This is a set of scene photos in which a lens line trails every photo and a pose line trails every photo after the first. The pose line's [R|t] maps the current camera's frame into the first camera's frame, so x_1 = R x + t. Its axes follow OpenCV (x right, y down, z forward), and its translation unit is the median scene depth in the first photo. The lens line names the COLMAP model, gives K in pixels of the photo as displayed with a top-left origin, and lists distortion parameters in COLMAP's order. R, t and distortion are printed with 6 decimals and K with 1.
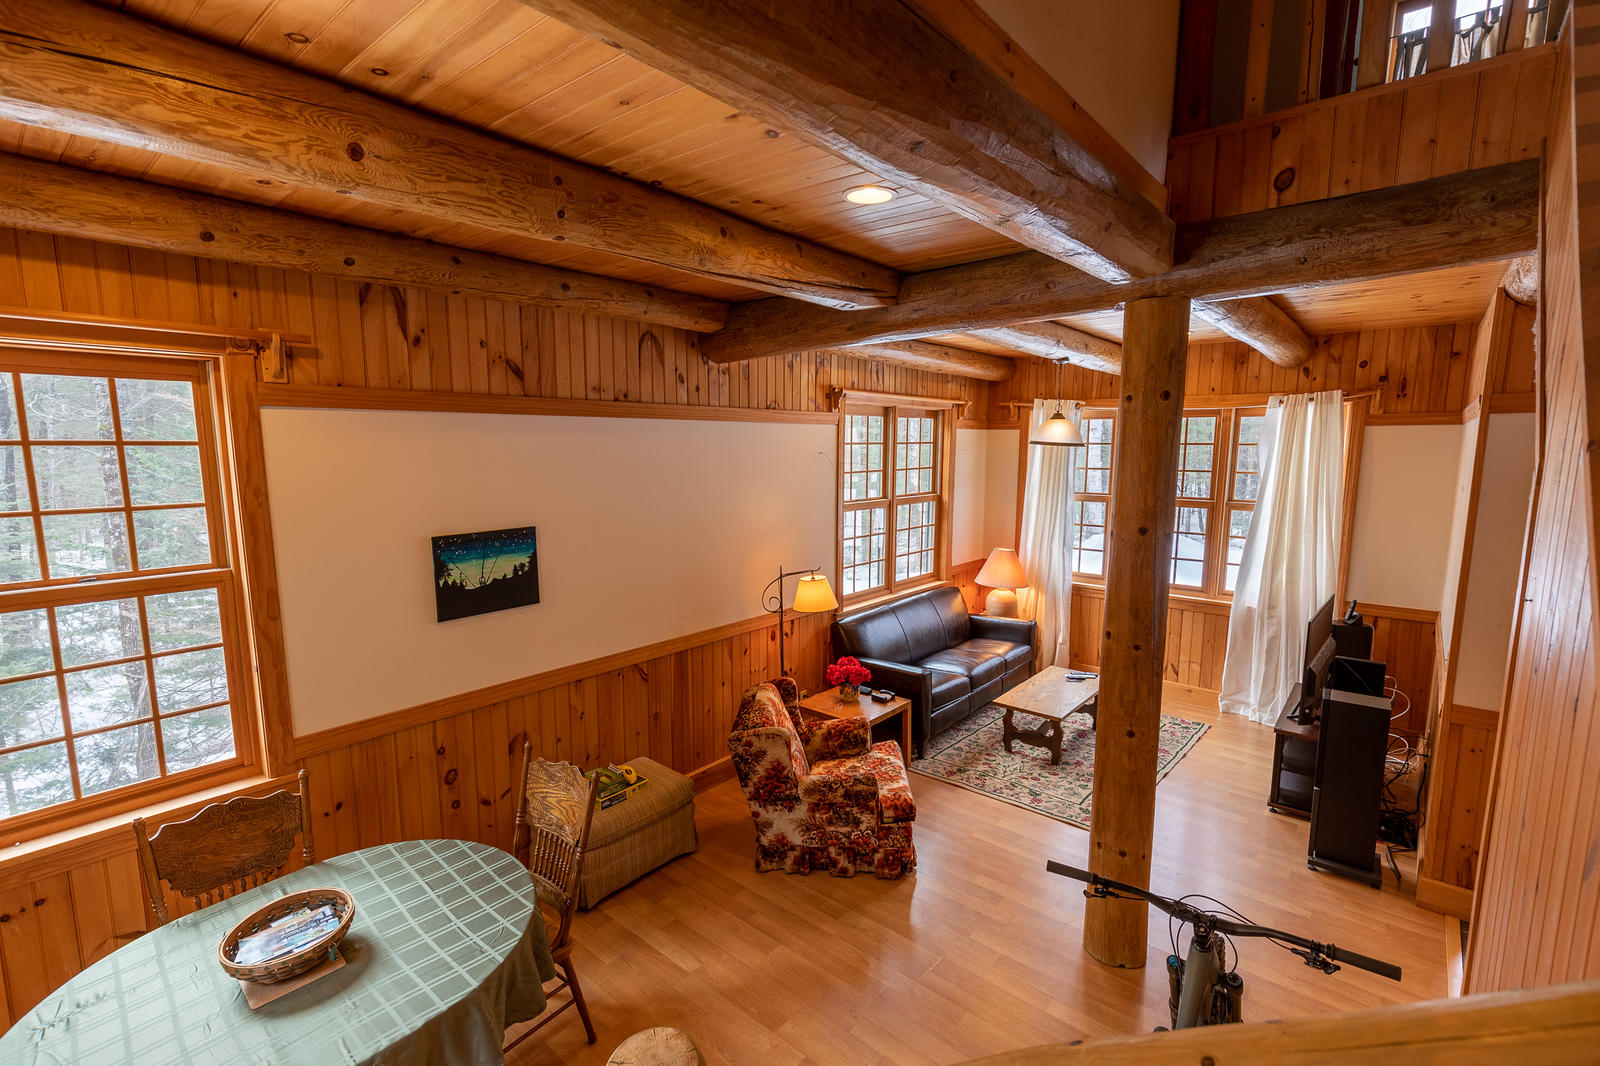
lens RADIAL K [[718.1, 0, 800.0], [0, 718.1, 539.8], [0, 0, 1]] dist [0.008886, -0.002366]
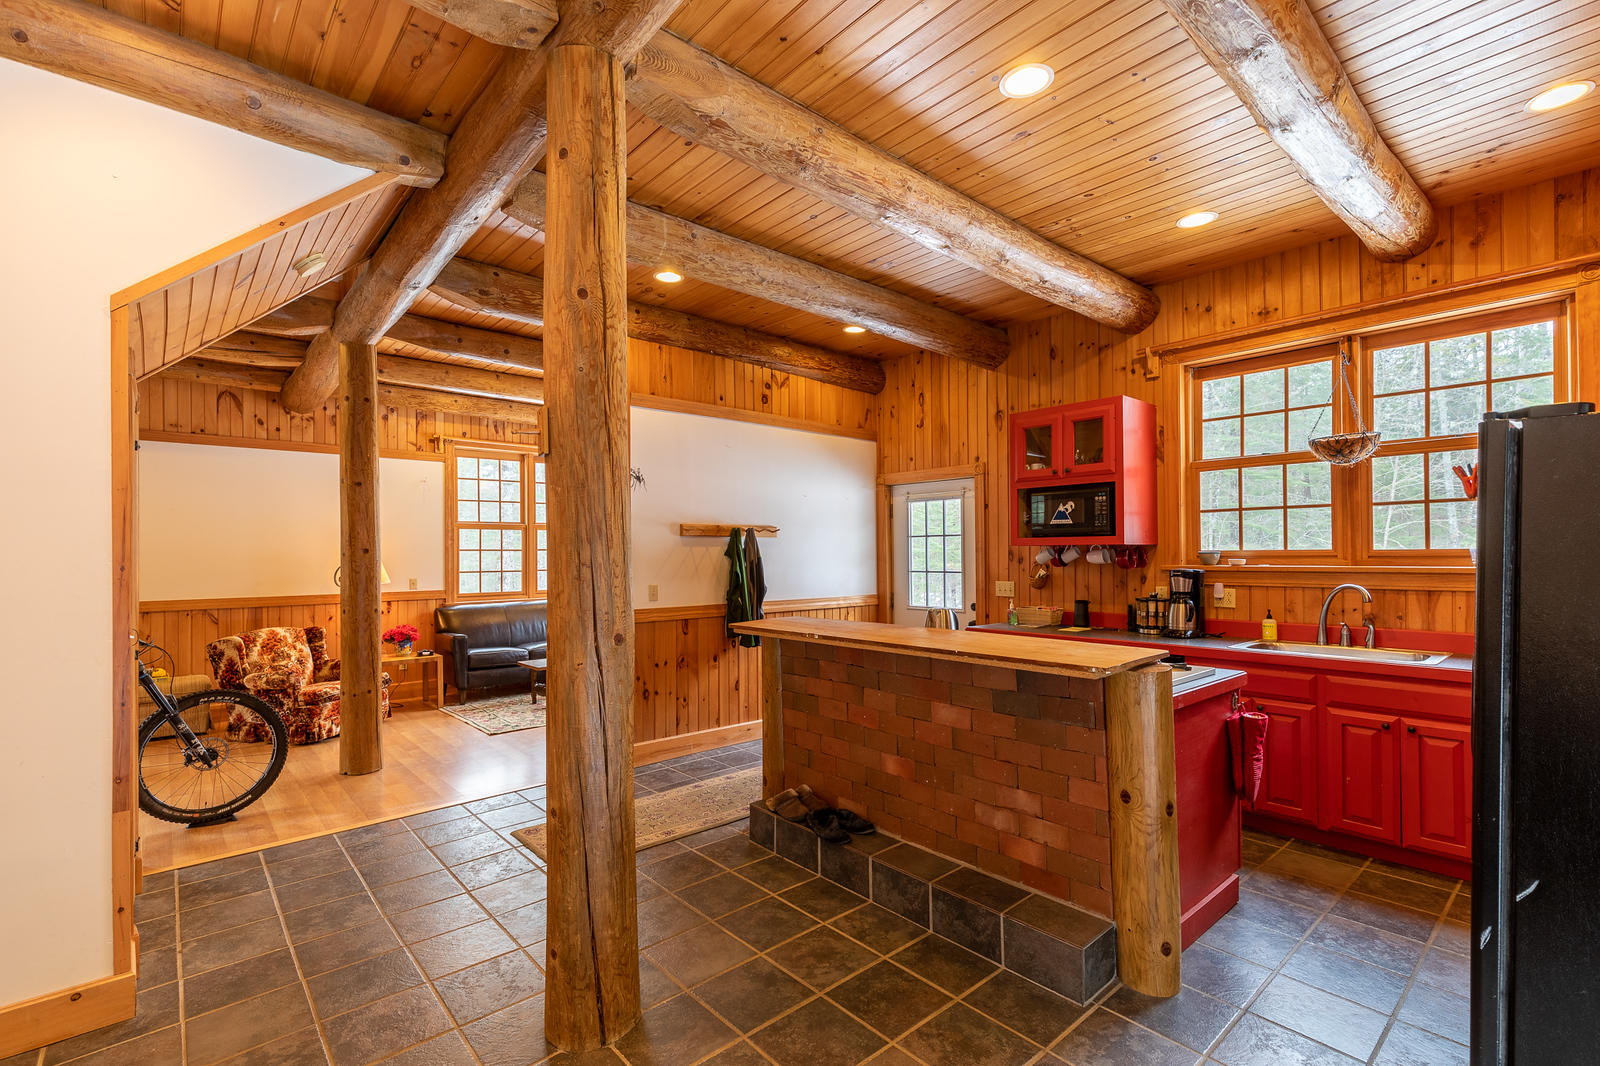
lens RADIAL K [[718.1, 0, 799.0], [0, 718.1, 548.0], [0, 0, 1]] dist [0.008886, -0.002366]
pose [[0.990555, -0.011734, -0.136615, 1.036931], [-0.007826, 0.989870, -0.141764, 0.217726], [0.136894, 0.141494, 0.980428, -0.262981]]
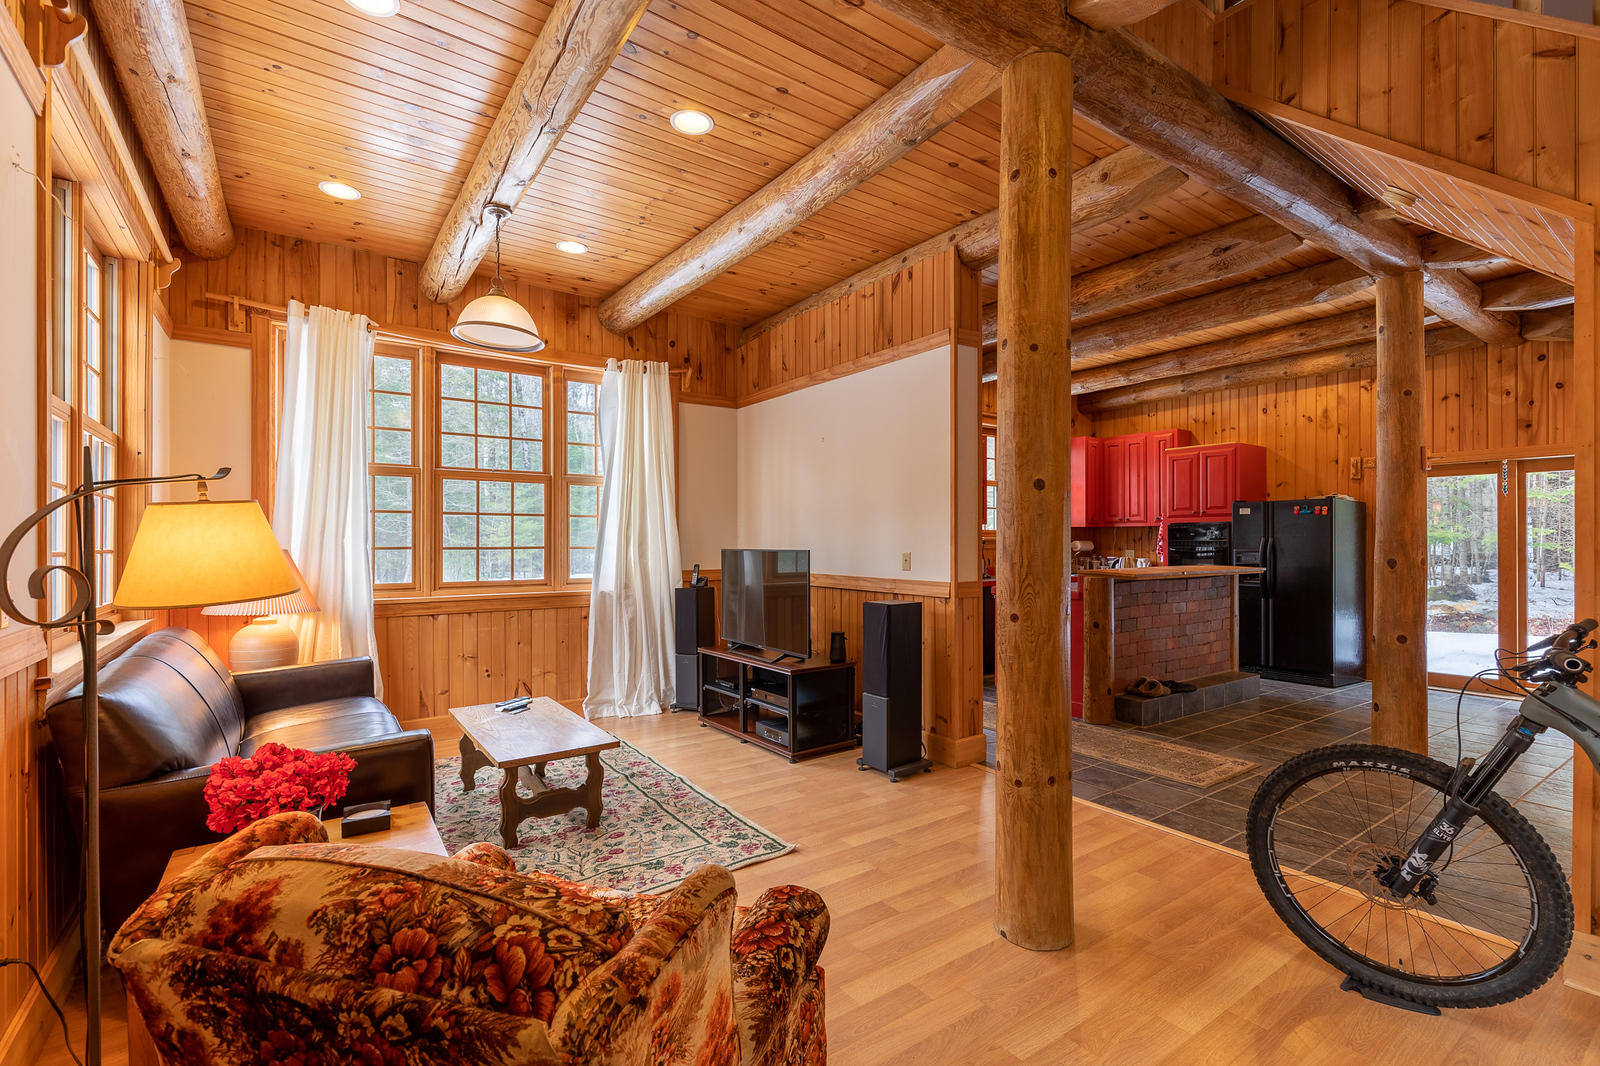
lens RADIAL K [[718.1, 0, 799.8], [0, 718.1, 540.0], [0, 0, 1]] dist [0.008886, -0.002366]
pose [[0.241215, 0.000354, 0.970472, -0.224479], [0.132915, 0.990565, -0.033398, 0.114900], [-0.961327, 0.137047, 0.238892, 0.678687]]
